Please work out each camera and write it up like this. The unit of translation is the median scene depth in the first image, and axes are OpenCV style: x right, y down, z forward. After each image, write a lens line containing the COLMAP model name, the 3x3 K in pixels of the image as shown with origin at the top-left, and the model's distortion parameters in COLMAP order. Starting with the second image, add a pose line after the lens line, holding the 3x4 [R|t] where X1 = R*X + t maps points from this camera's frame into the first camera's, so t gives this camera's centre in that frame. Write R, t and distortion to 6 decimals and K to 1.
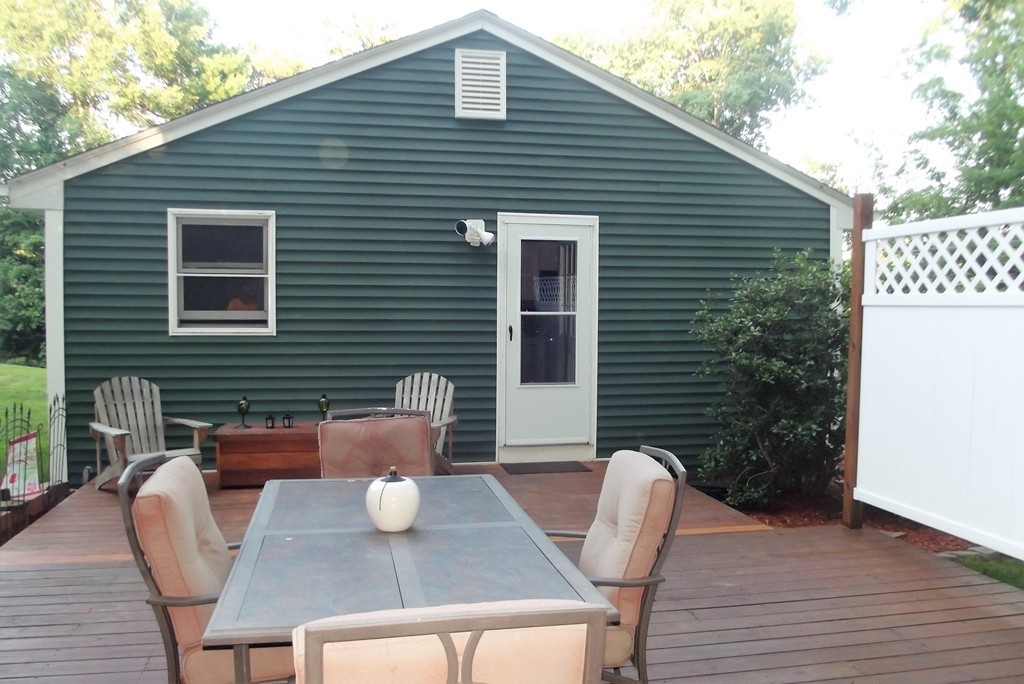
lens RADIAL K [[839.7, 0, 512.0], [0, 839.7, 342.0], [0, 0, 1]] dist [-0.069735, 0.013237]
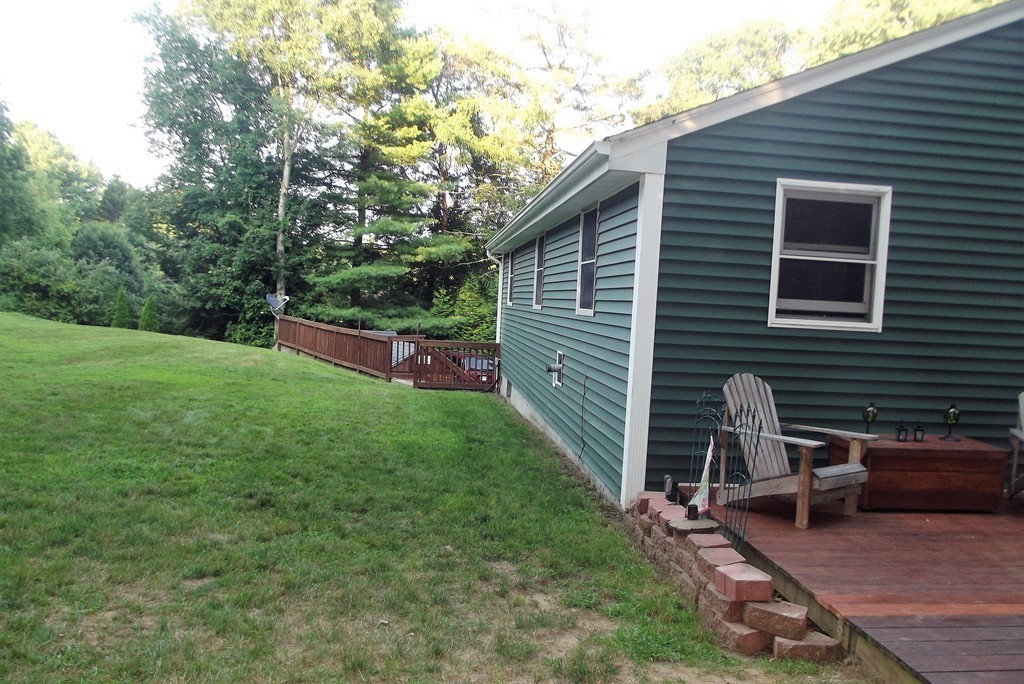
lens RADIAL K [[839.7, 0, 512.0], [0, 839.7, 342.0], [0, 0, 1]] dist [-0.069735, 0.013237]
pose [[0.993322, 0.046193, -0.105728, -0.574688], [-0.045713, 0.998930, 0.006960, 0.013757], [0.105936, -0.002081, 0.994371, 0.113476]]
